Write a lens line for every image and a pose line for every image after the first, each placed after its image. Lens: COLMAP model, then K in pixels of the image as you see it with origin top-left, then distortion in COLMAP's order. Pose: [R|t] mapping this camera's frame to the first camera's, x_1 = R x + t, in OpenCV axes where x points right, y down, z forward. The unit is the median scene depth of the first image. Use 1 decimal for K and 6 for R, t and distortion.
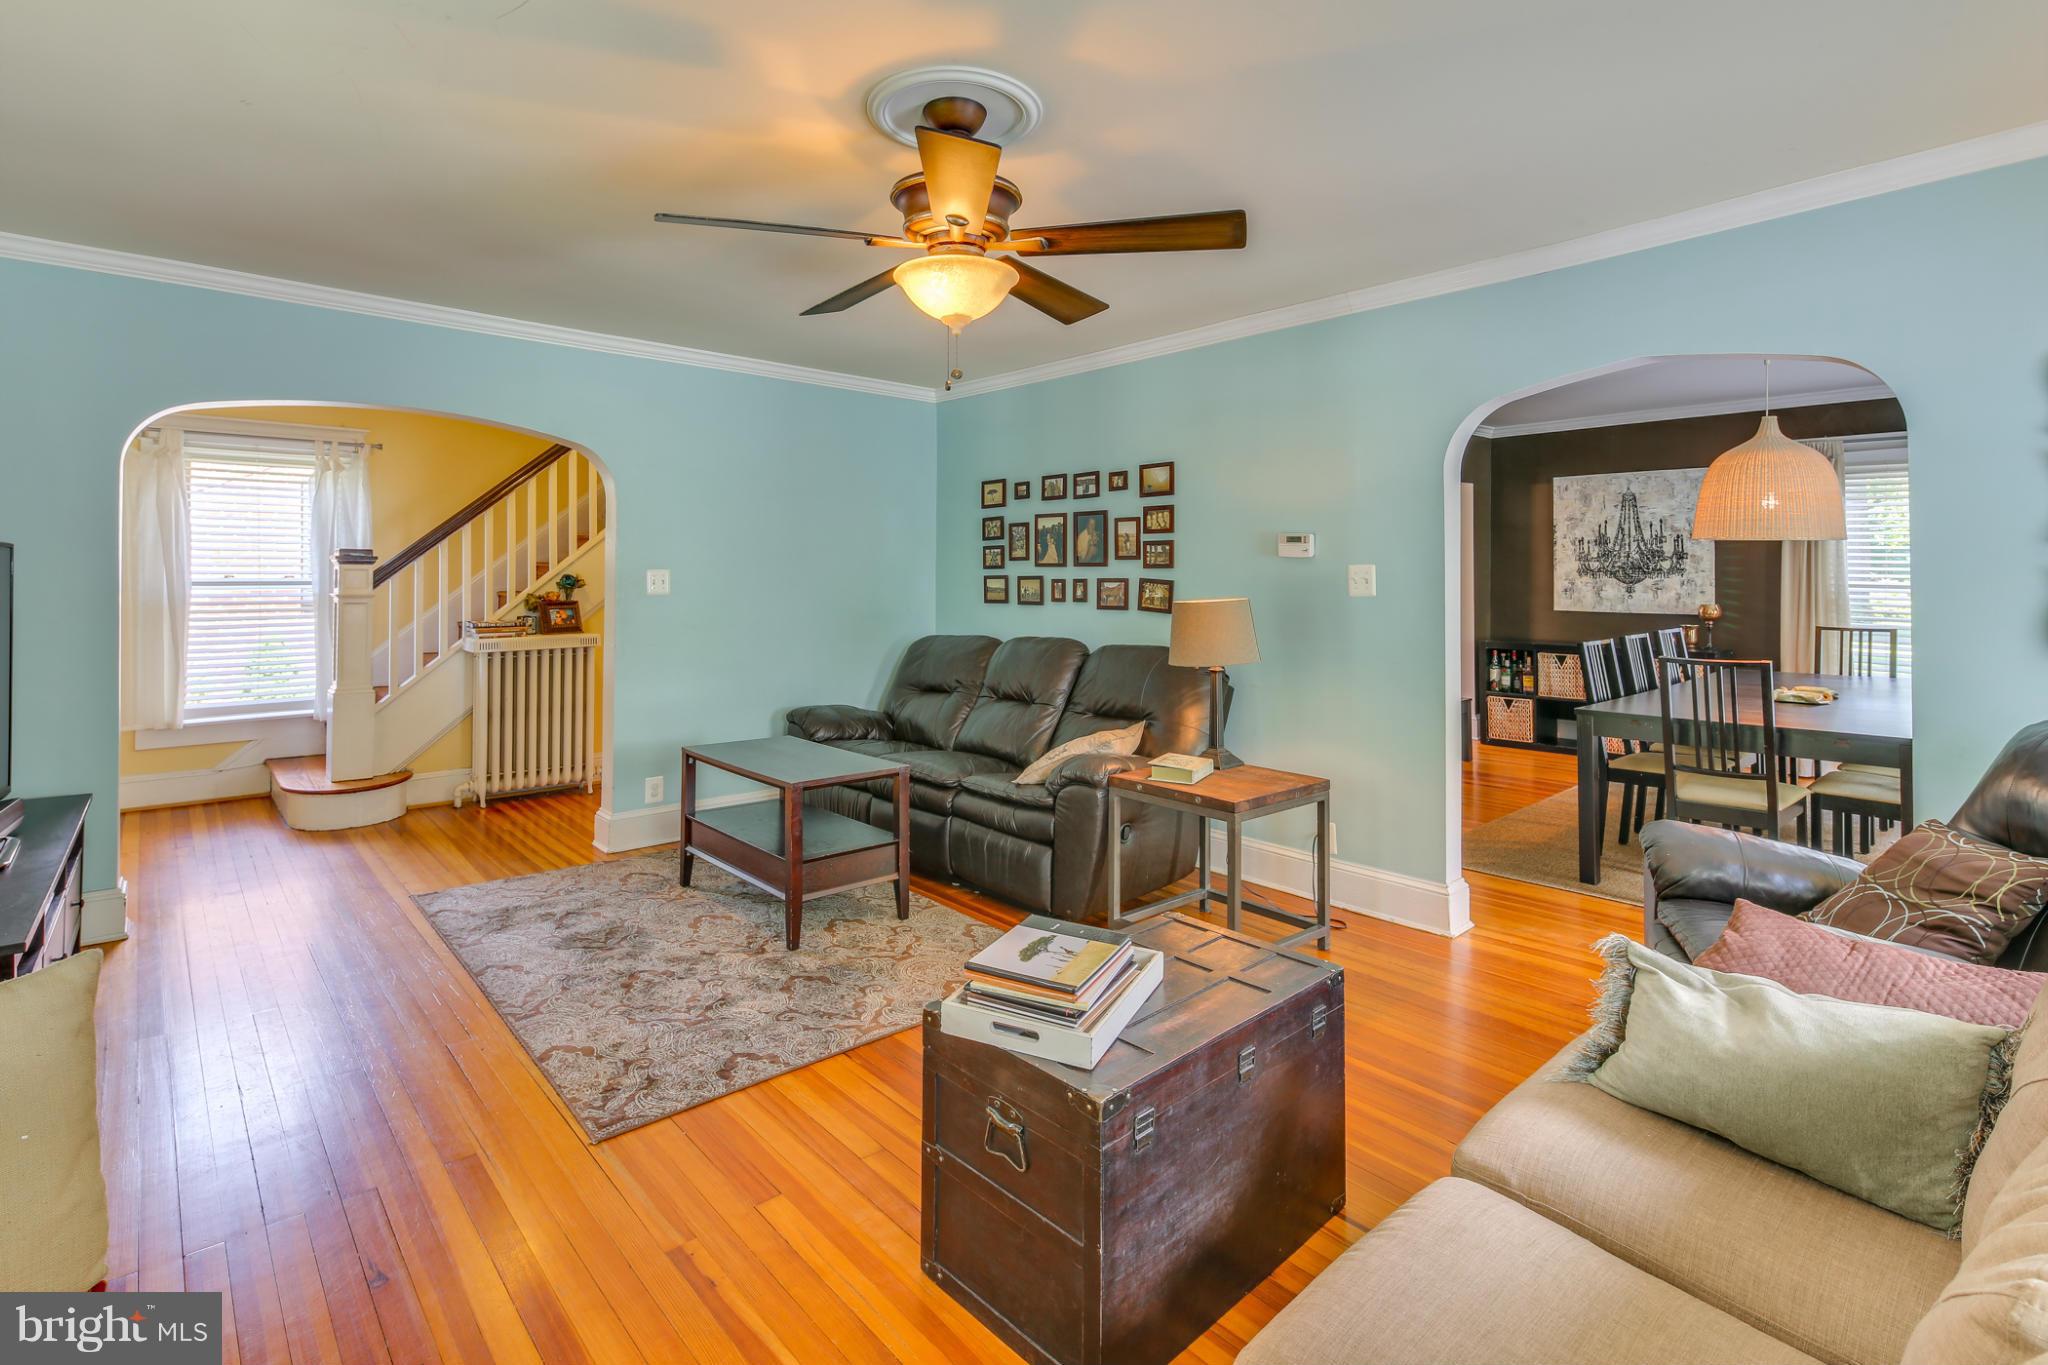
lens RADIAL K [[968.8, 0, 1002.8], [0, 968.8, 567.9], [0, 0, 1]] dist [0.021823, -0.000470]
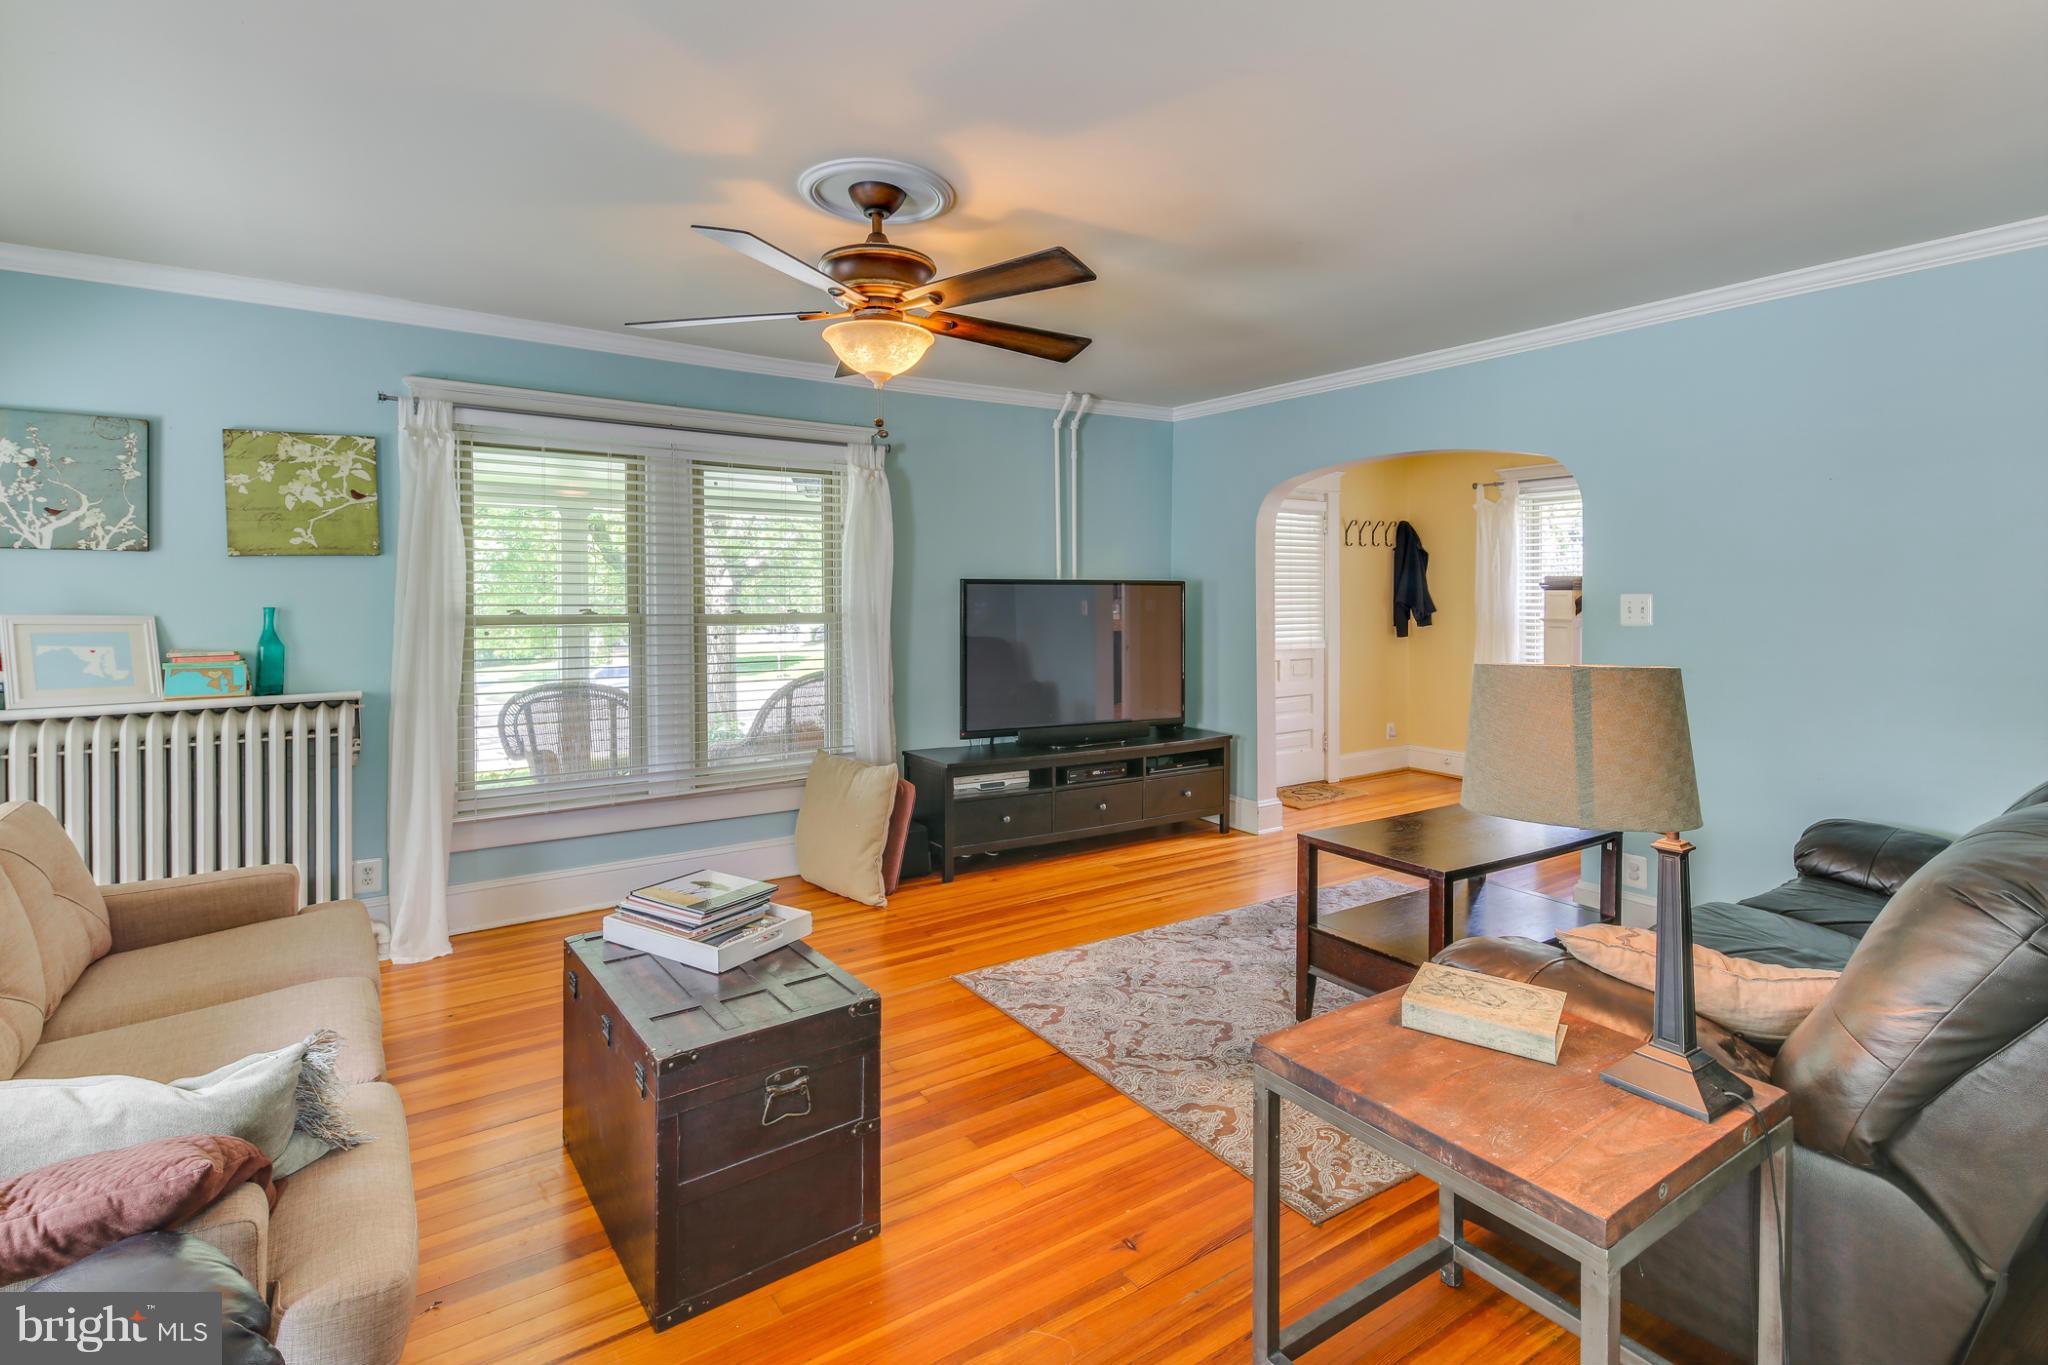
lens RADIAL K [[991.4, 0, 999.9], [0, 991.4, 606.9], [0, 0, 1]] dist [0.033349, -0.000282]
pose [[-0.146852, 0.011578, -0.989091, 0.503028], [0.003165, 0.999932, 0.011235, 0.001629], [0.989153, -0.001481, -0.146879, 0.605052]]
